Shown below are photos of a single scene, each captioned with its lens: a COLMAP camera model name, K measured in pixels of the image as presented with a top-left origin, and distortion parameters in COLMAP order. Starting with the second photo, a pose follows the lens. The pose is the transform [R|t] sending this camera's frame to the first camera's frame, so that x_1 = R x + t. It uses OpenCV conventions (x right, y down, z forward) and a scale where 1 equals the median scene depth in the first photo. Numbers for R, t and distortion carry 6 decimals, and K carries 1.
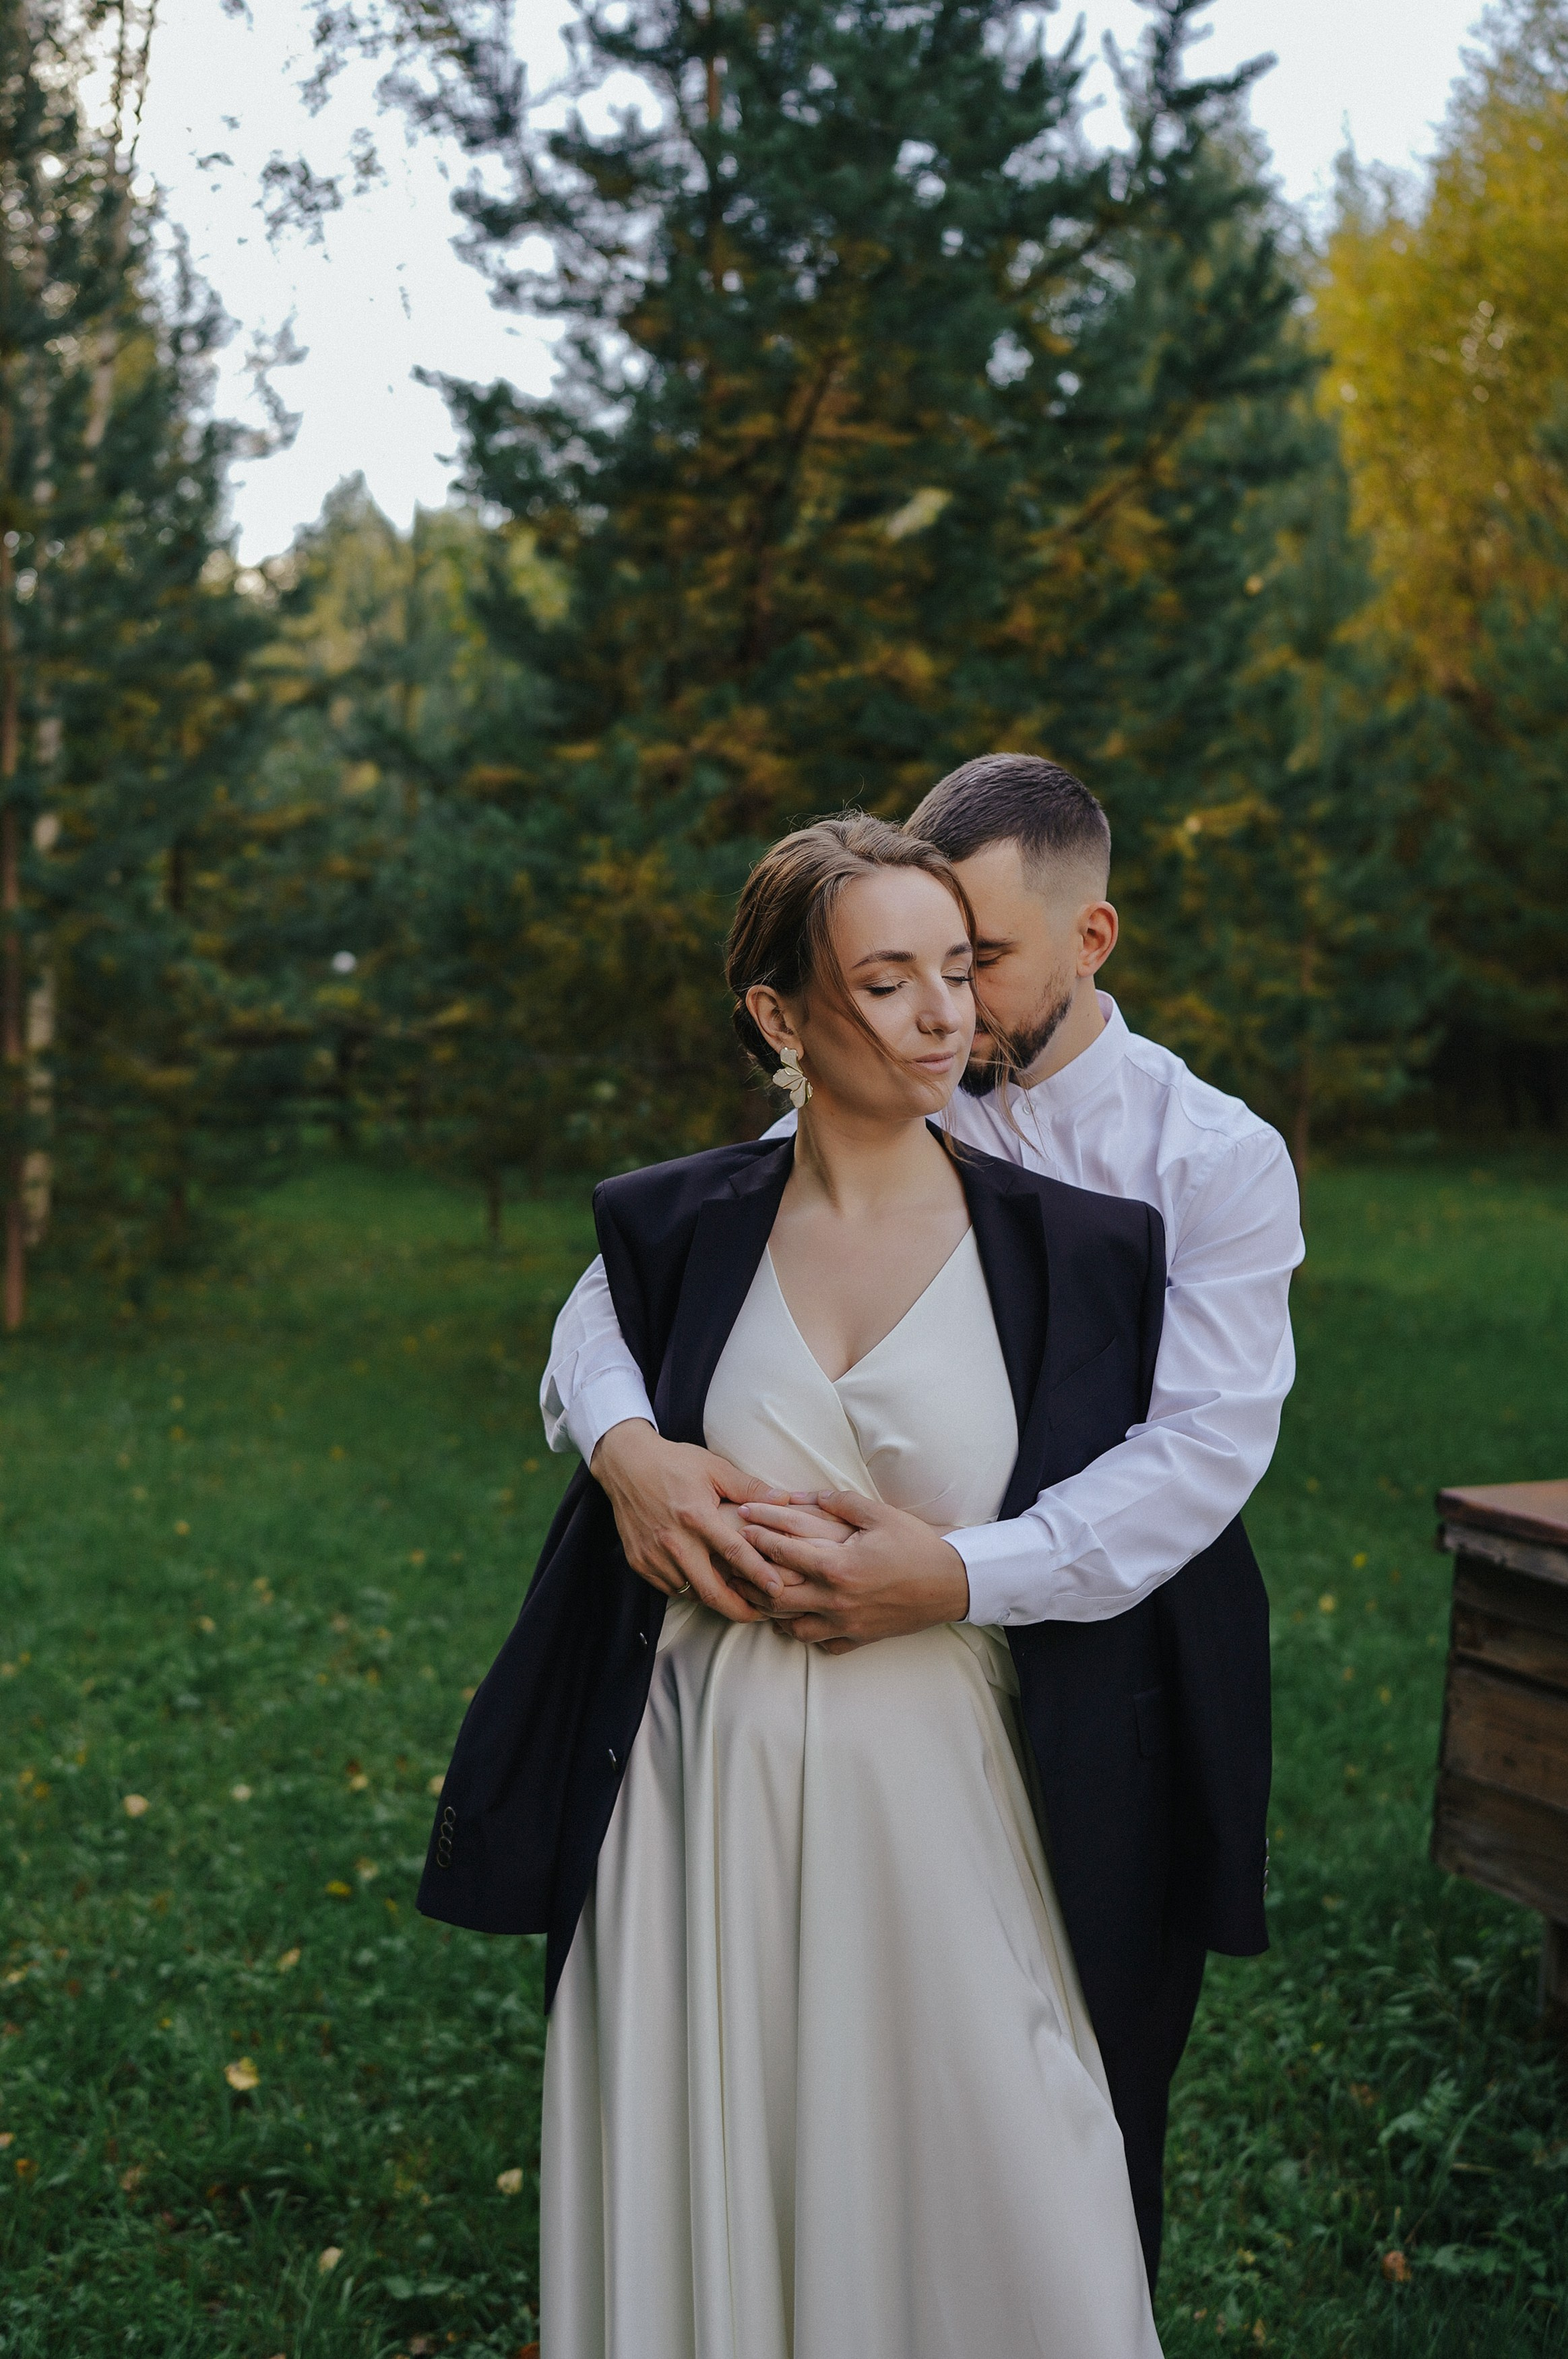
lens RADIAL K [[2845.9, 0, 784.3], [0, 2845.9, 1076.0], [0, 0, 1]] dist [0.023329, 0.040383]
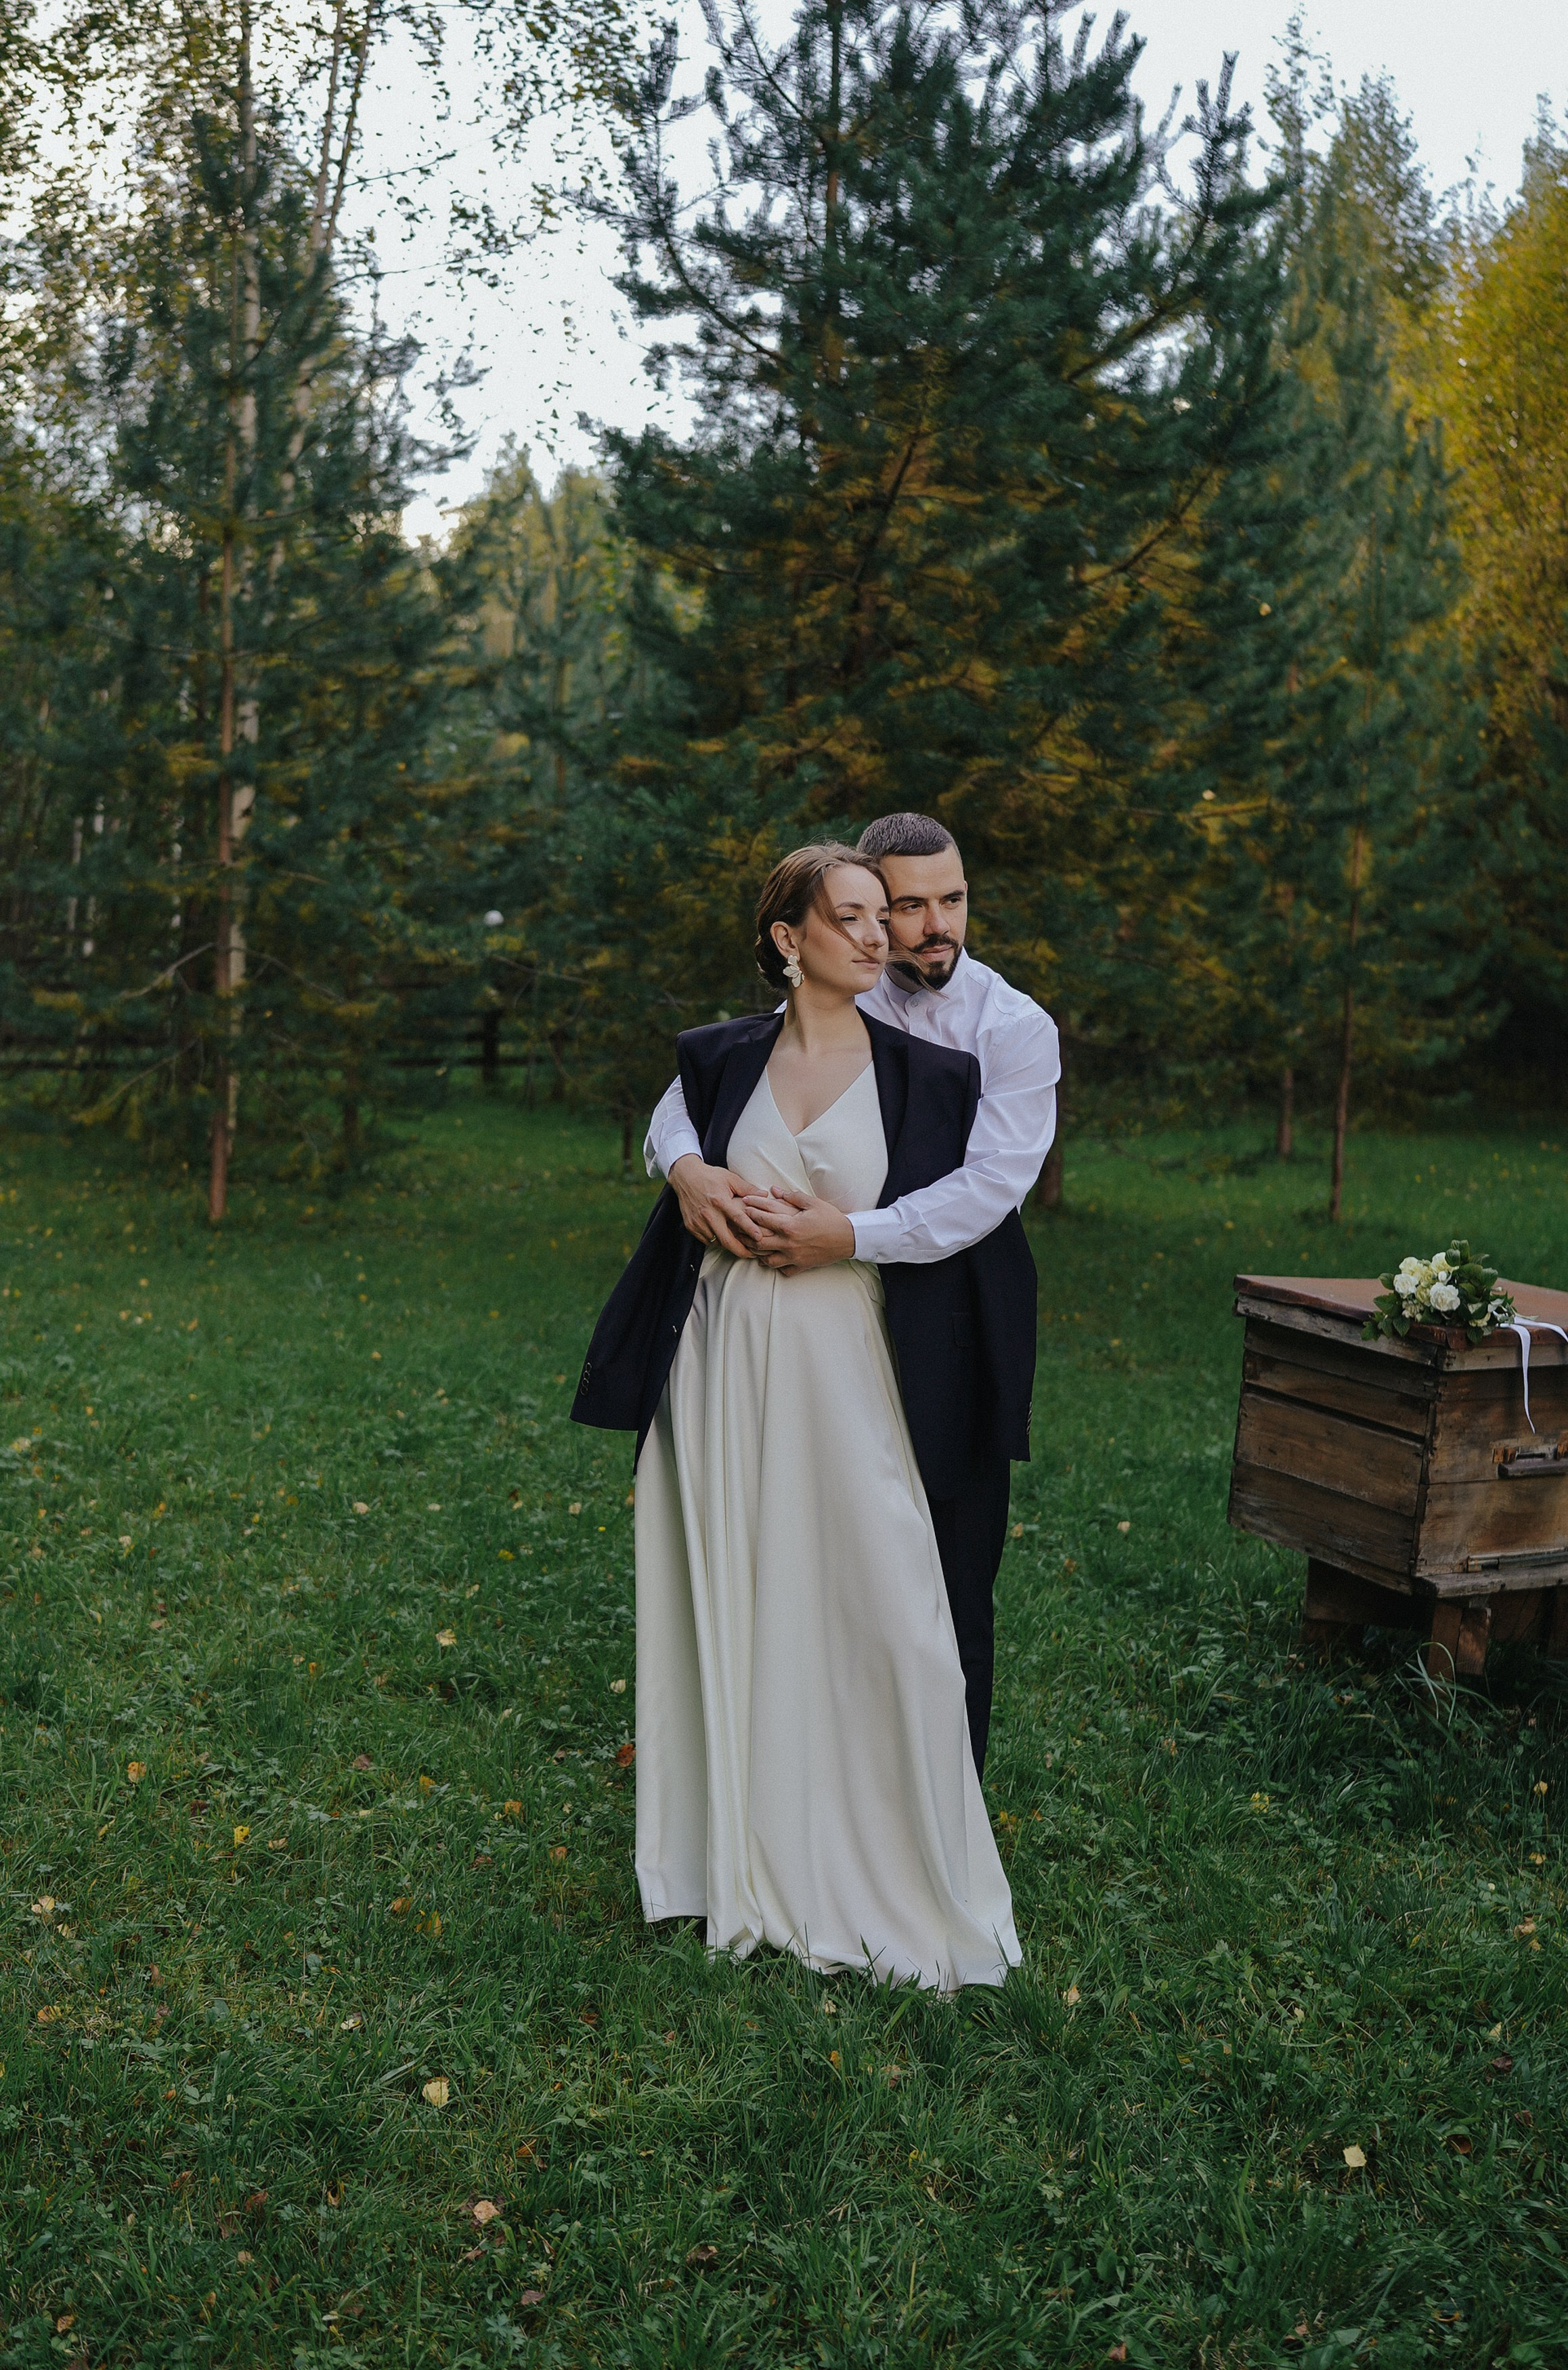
lens RADIAL K [[2859.3, 0, 784.3], [0, 2859.3, 1081.0], [0, 0, 1]] dist [0.023329, 0.040383]
pose [[0.998453, 0.027731, -0.048189, 0.026575], [-0.027050, 0.999526, 0.014716, 0.010653], [0.048574, -0.013389, 0.998730, -0.241669]]
